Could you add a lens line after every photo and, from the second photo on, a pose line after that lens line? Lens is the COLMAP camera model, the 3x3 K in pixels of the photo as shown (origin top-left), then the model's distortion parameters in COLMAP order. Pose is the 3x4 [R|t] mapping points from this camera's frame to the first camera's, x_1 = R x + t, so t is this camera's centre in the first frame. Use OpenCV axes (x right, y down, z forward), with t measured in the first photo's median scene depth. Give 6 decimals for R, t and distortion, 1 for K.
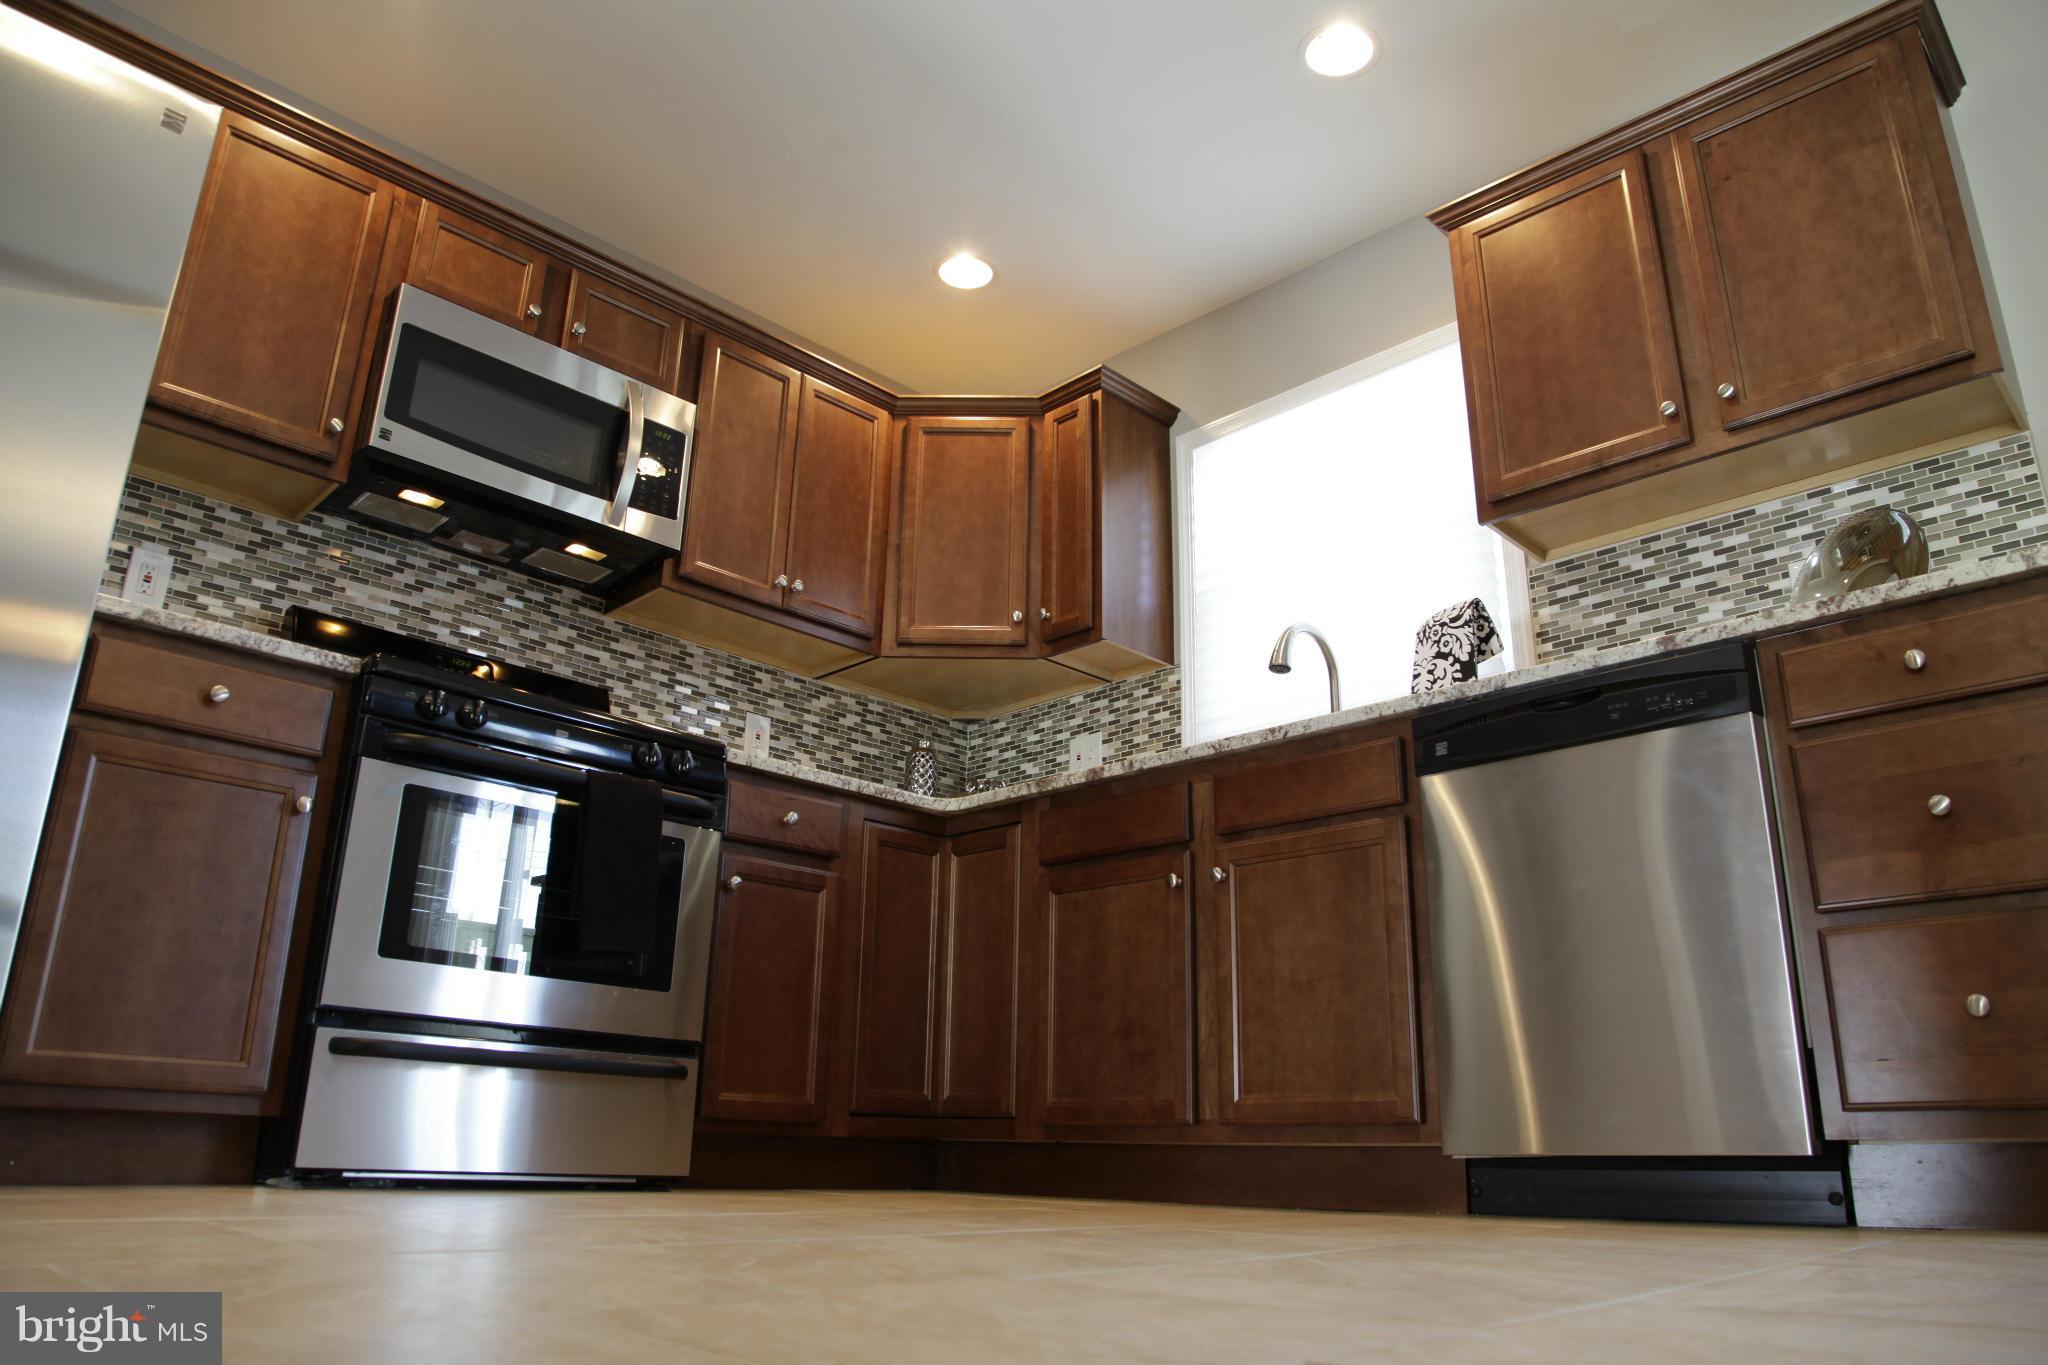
lens RADIAL K [[1405.0, 0, 1032.2], [0, 1405.0, 686.7], [0, 0, 1]] dist [-0.108435, 0.046989]
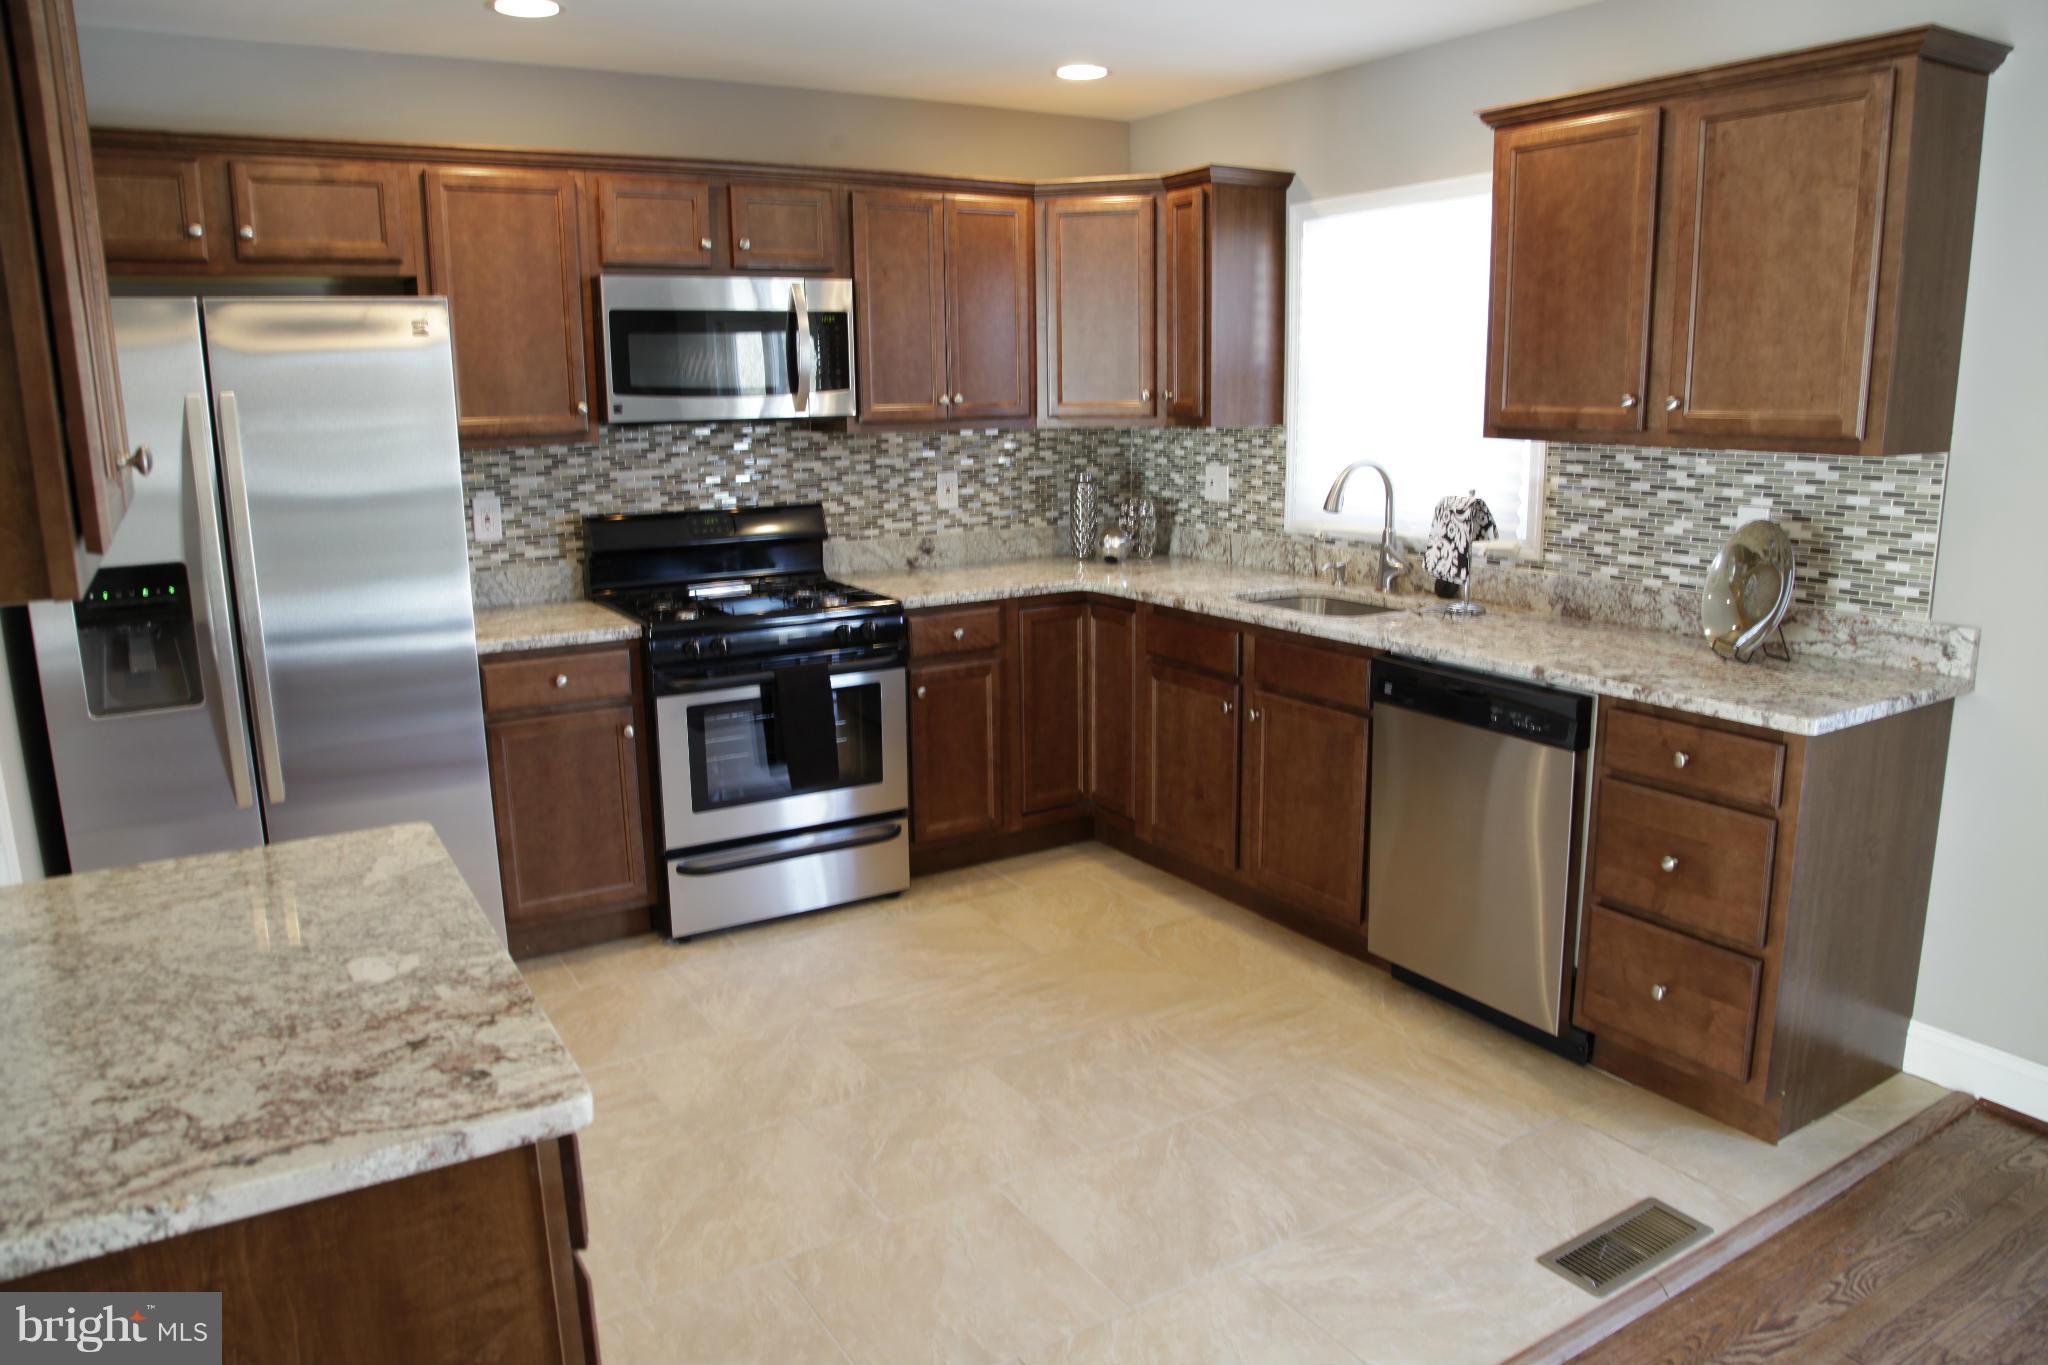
lens RADIAL K [[1405.0, 0, 1033.6], [0, 1405.0, 690.2], [0, 0, 1]] dist [-0.108435, 0.046989]
pose [[0.972048, 0.020618, -0.233873, 0.218156], [0.100874, 0.862829, 0.495329, -0.524163], [0.212005, -0.505075, 0.836632, -0.159997]]
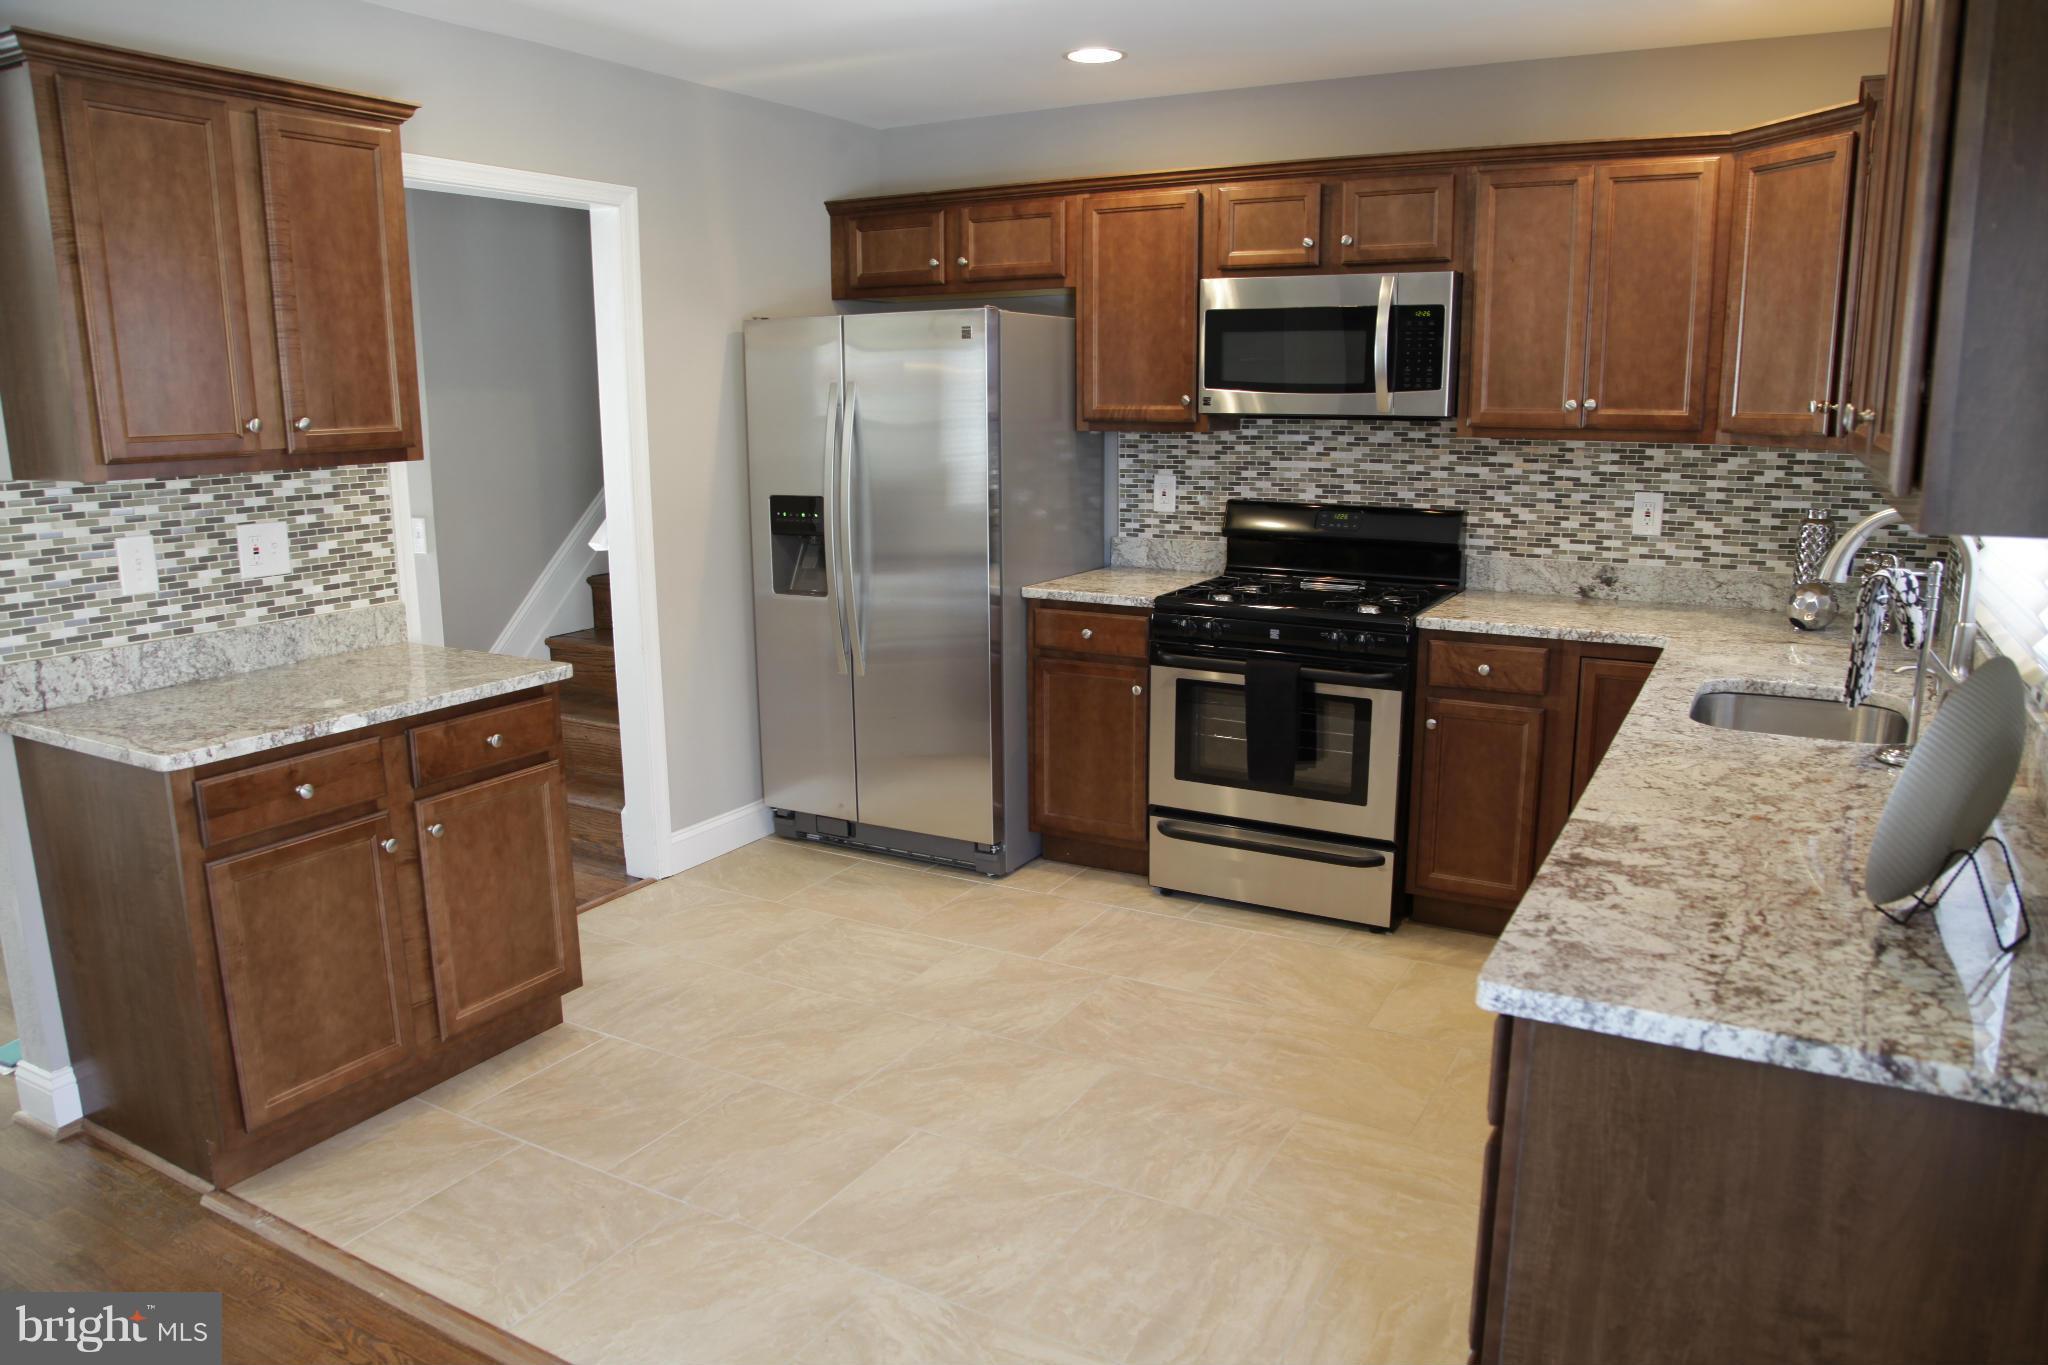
lens RADIAL K [[1405.0, 0, 1027.2], [0, 1405.0, 689.4], [0, 0, 1]] dist [-0.108435, 0.046989]
pose [[0.259634, 0.182955, -0.948218, 0.850939], [0.310932, 0.913766, 0.261444, -0.320695], [0.914282, -0.362711, 0.180359, 0.411999]]
